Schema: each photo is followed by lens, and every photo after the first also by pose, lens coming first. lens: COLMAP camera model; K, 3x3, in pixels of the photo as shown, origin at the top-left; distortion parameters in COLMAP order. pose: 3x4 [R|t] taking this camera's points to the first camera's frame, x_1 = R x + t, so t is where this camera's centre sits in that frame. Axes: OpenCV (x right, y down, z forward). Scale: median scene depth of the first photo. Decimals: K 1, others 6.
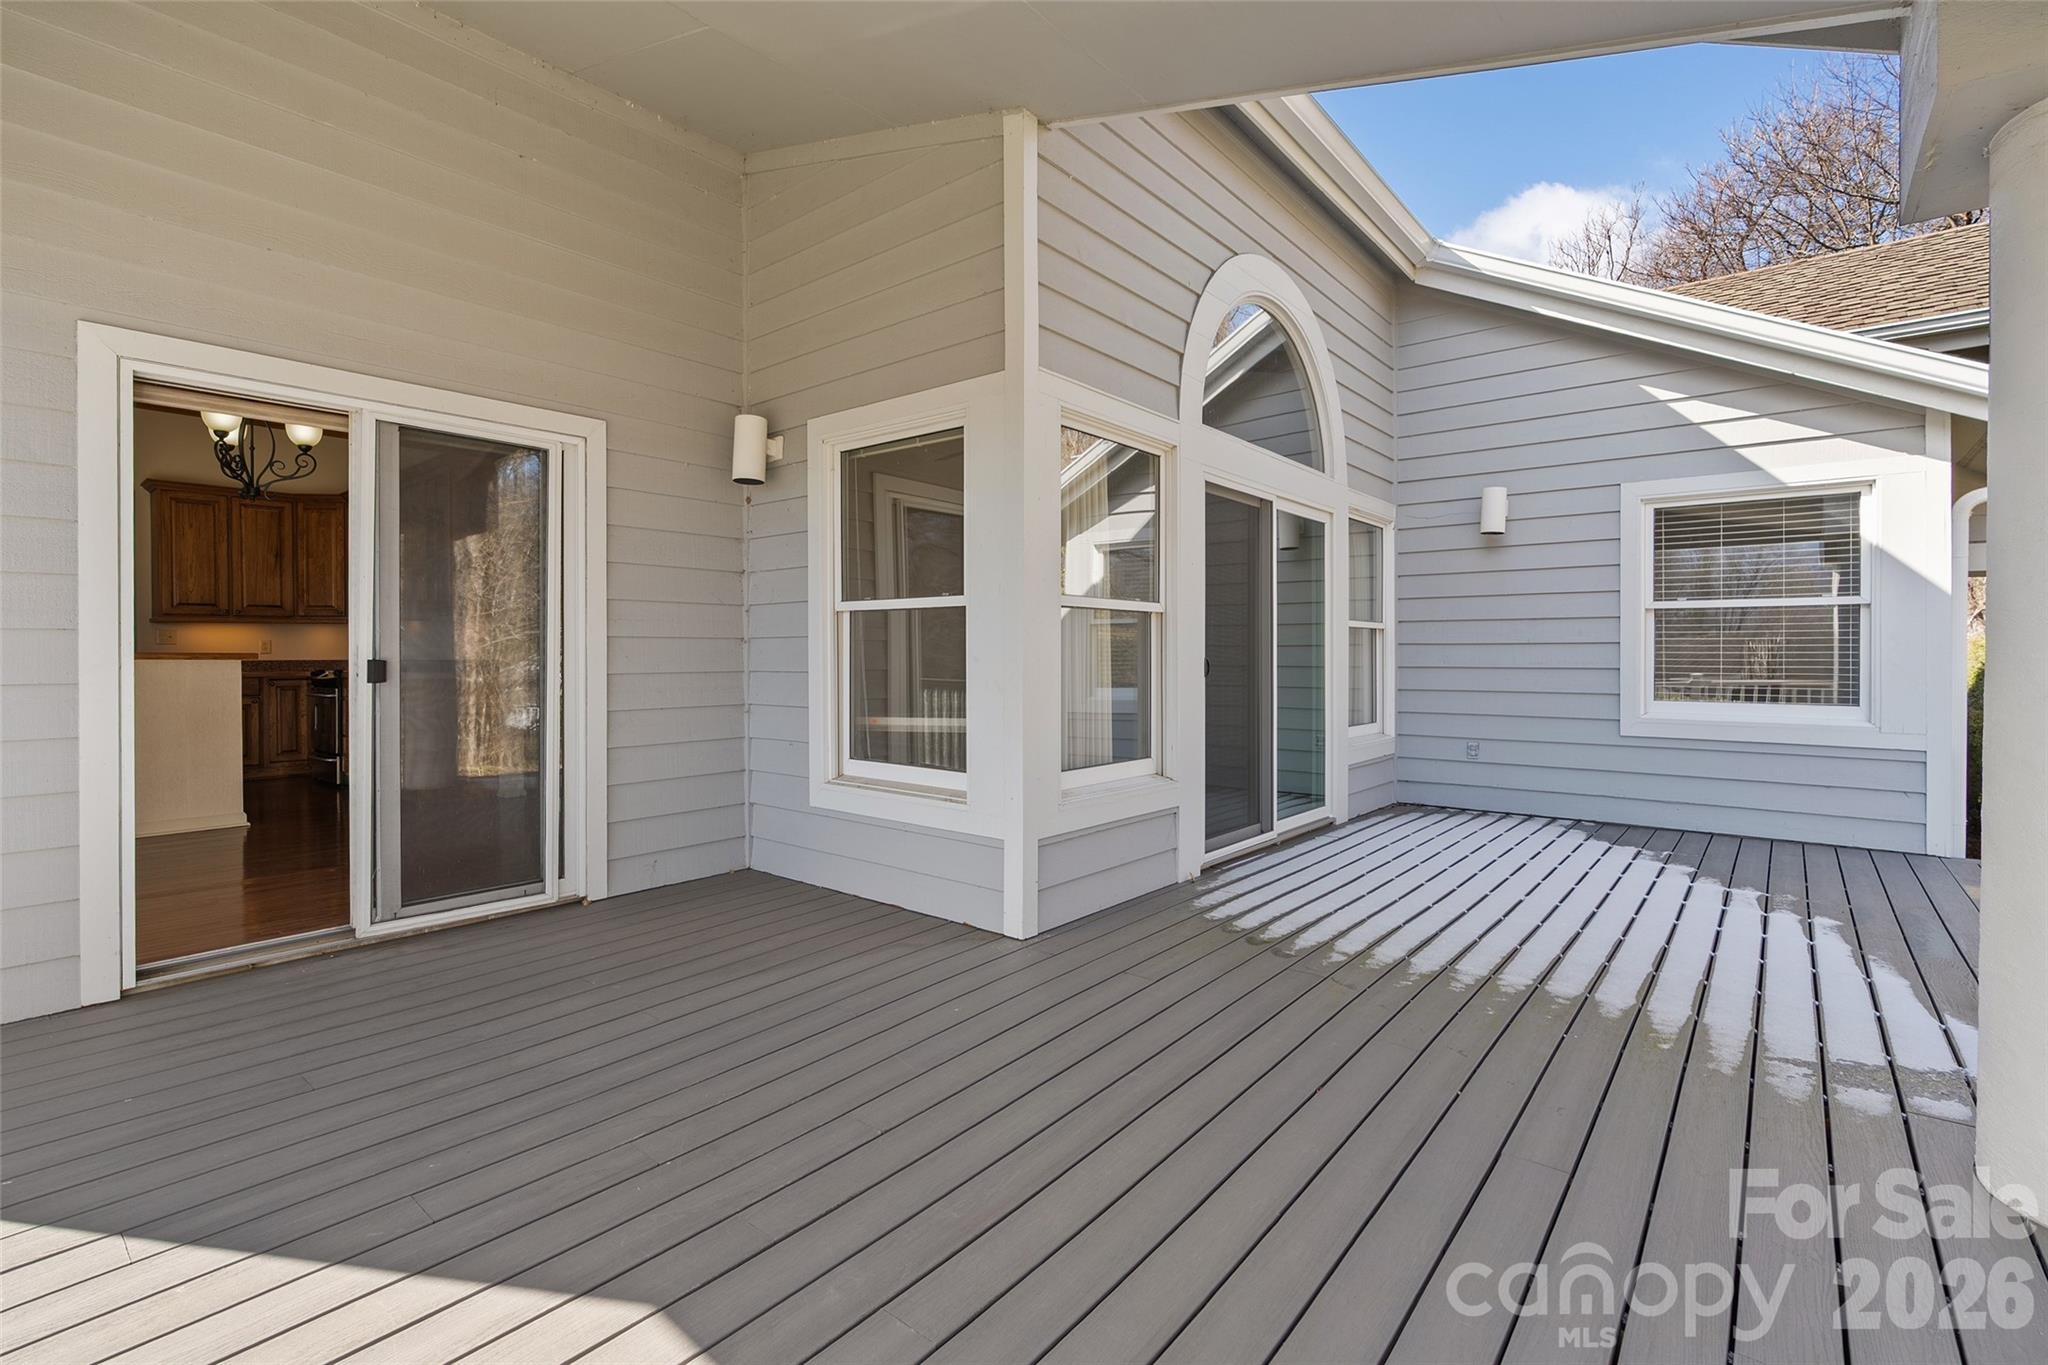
lens RADIAL K [[932.3, 0, 1026.1], [0, 932.3, 655.2], [0, 0, 1]] dist [0.000174, 0.000027]
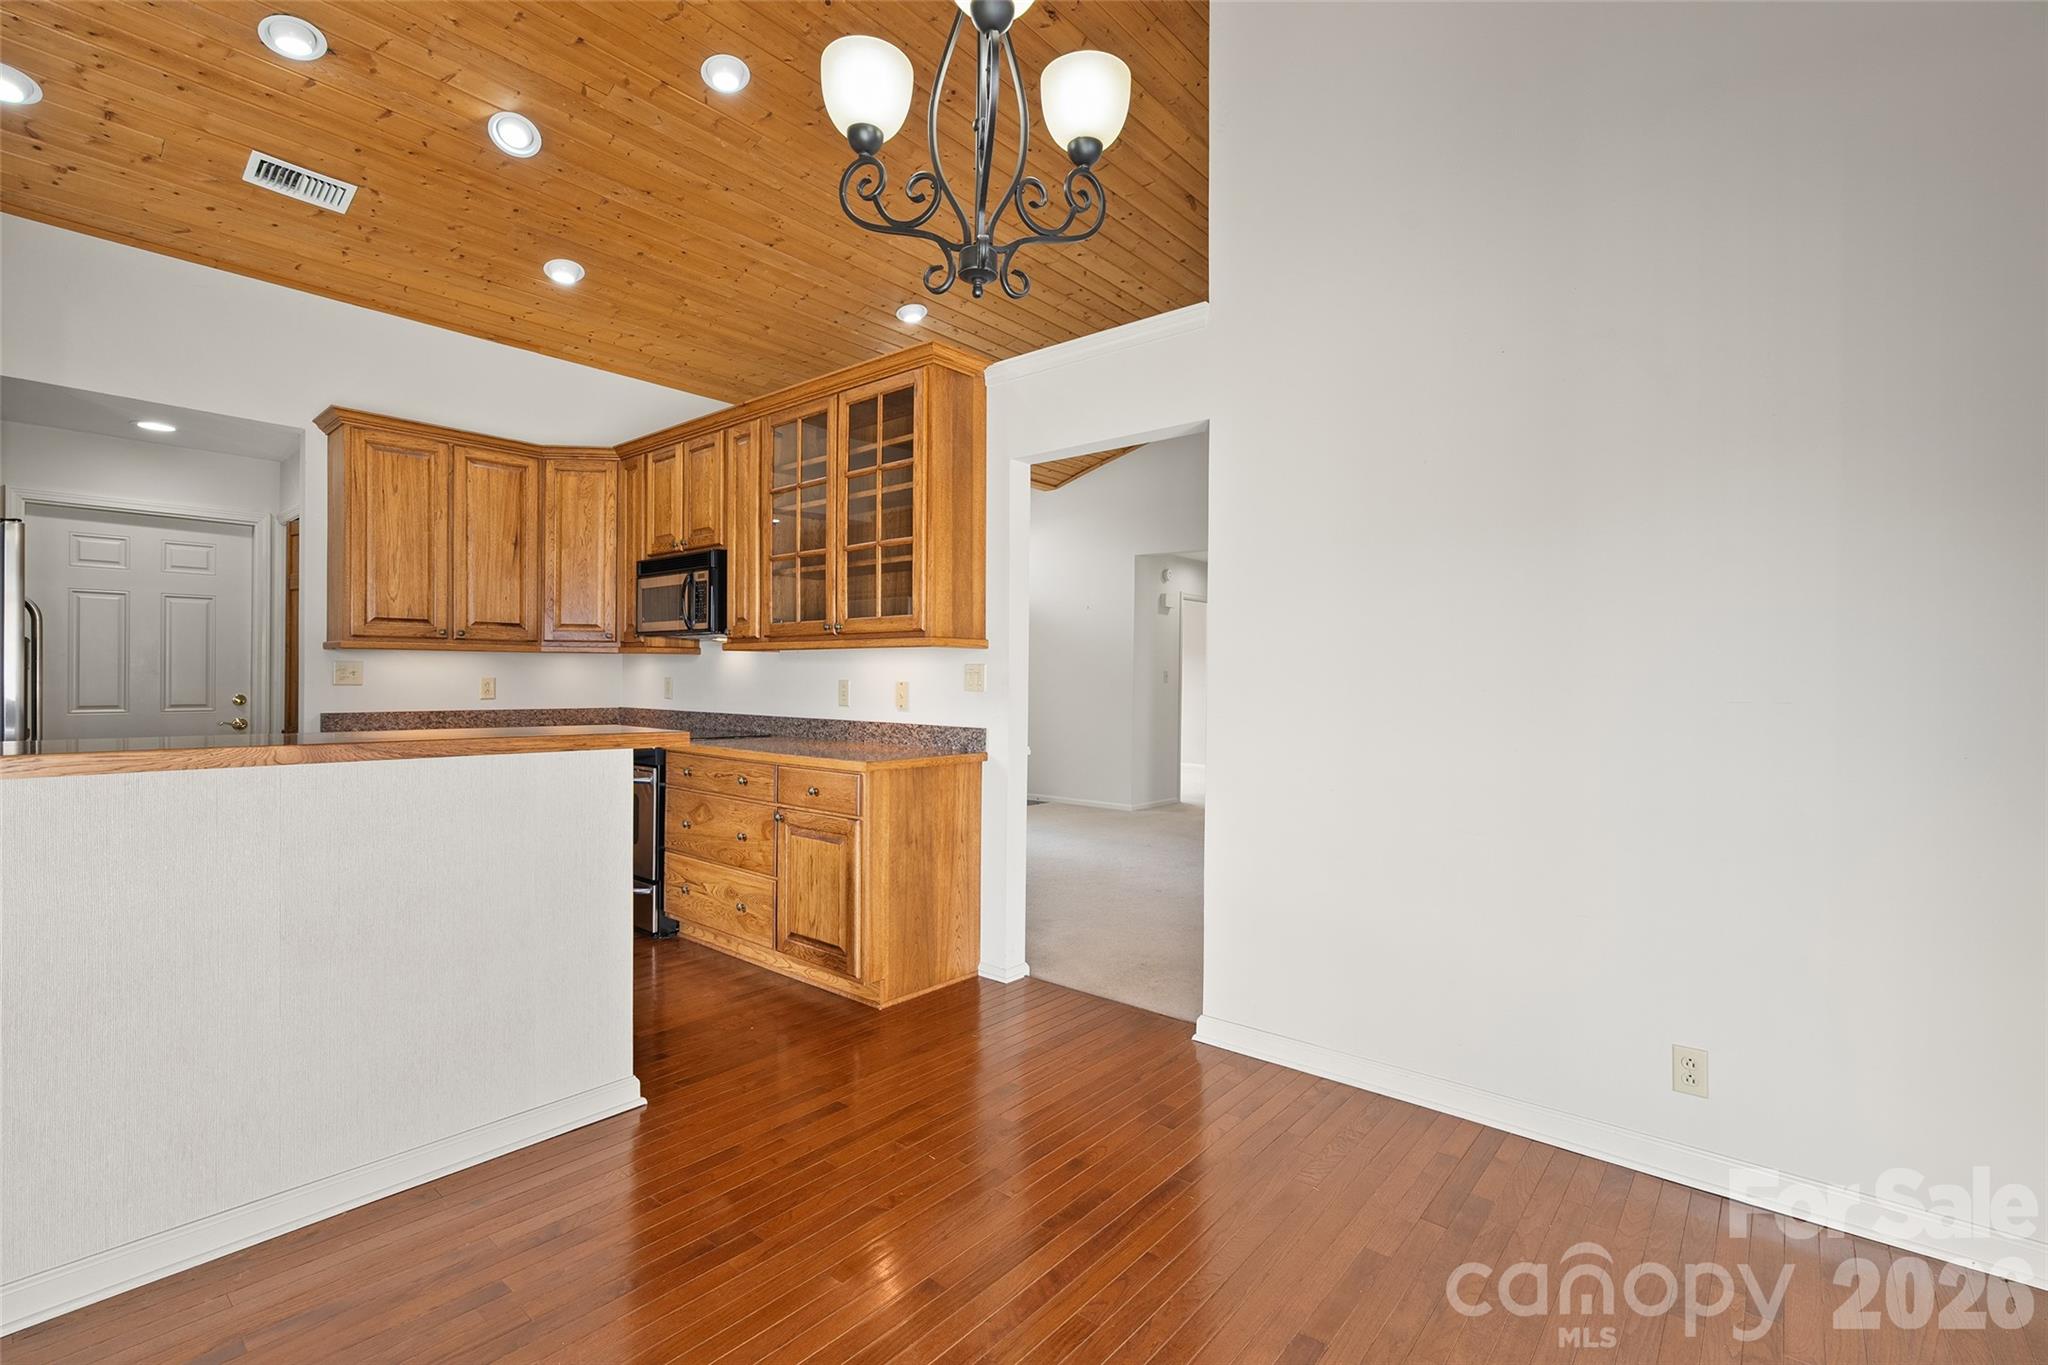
lens RADIAL K [[928.5, 0, 1024.0], [0, 928.5, 682.5], [0, 0, 1]] dist [-0.000600, -0.000057]
pose [[0.999834, 0.013444, -0.012275, -0.471911], [-0.013443, 0.999910, 0.000226, -0.019561], [0.012277, -0.000061, 0.999925, 0.398960]]
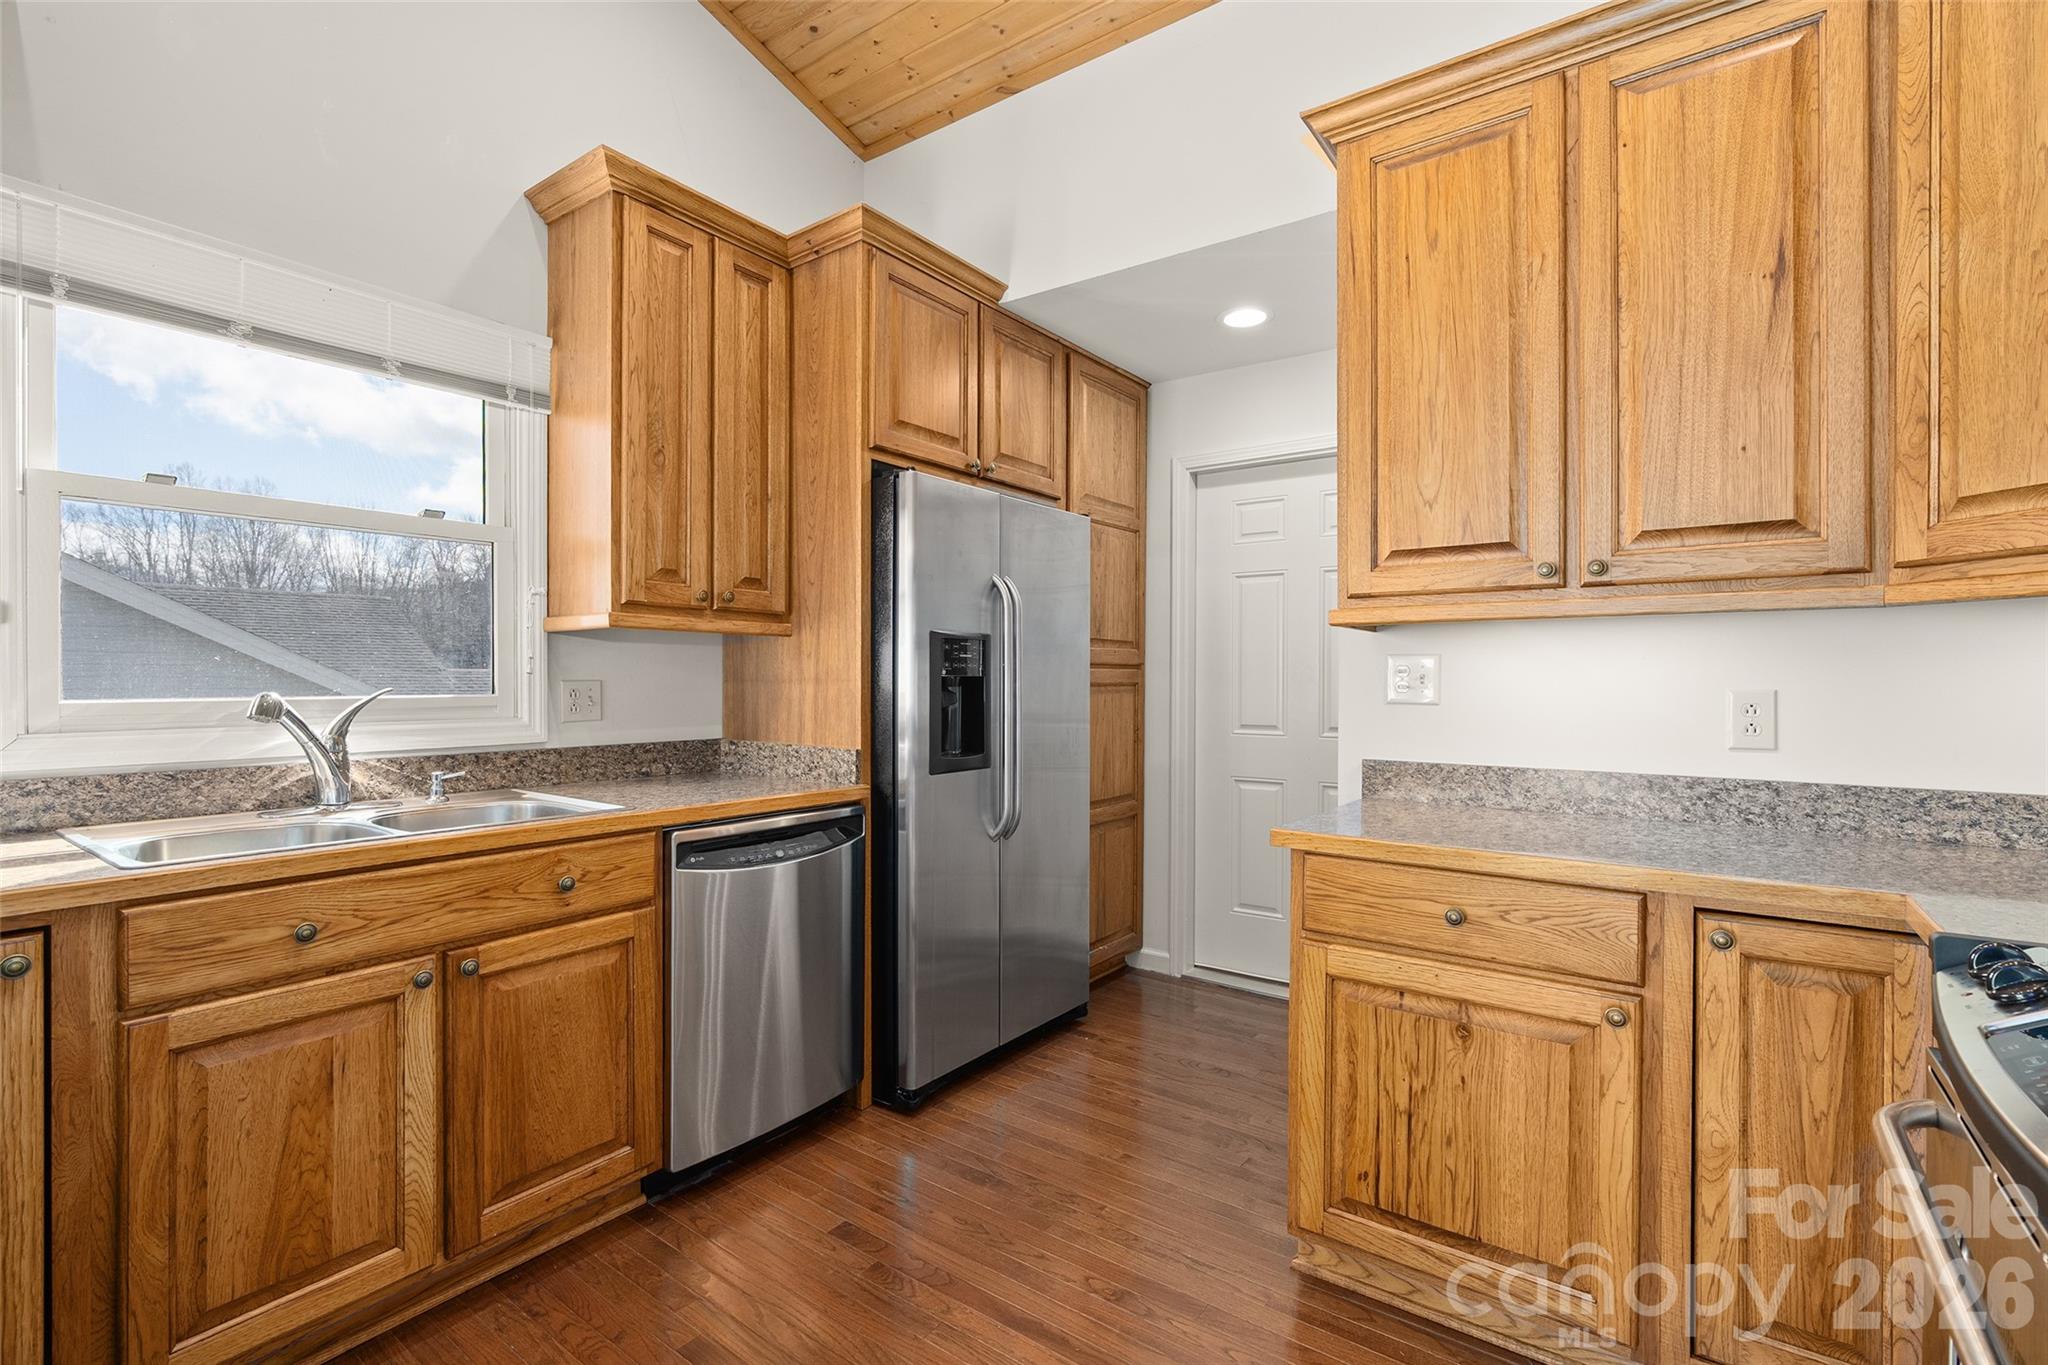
lens RADIAL K [[928.5, 0, 1024.0], [0, 928.5, 682.5], [0, 0, 1]] dist [-0.000600, -0.000057]
pose [[0.063045, 0.007371, -0.997983, -0.635725], [-0.007764, 0.999946, 0.006895, -0.019475], [0.997980, 0.007314, 0.063099, 0.855258]]
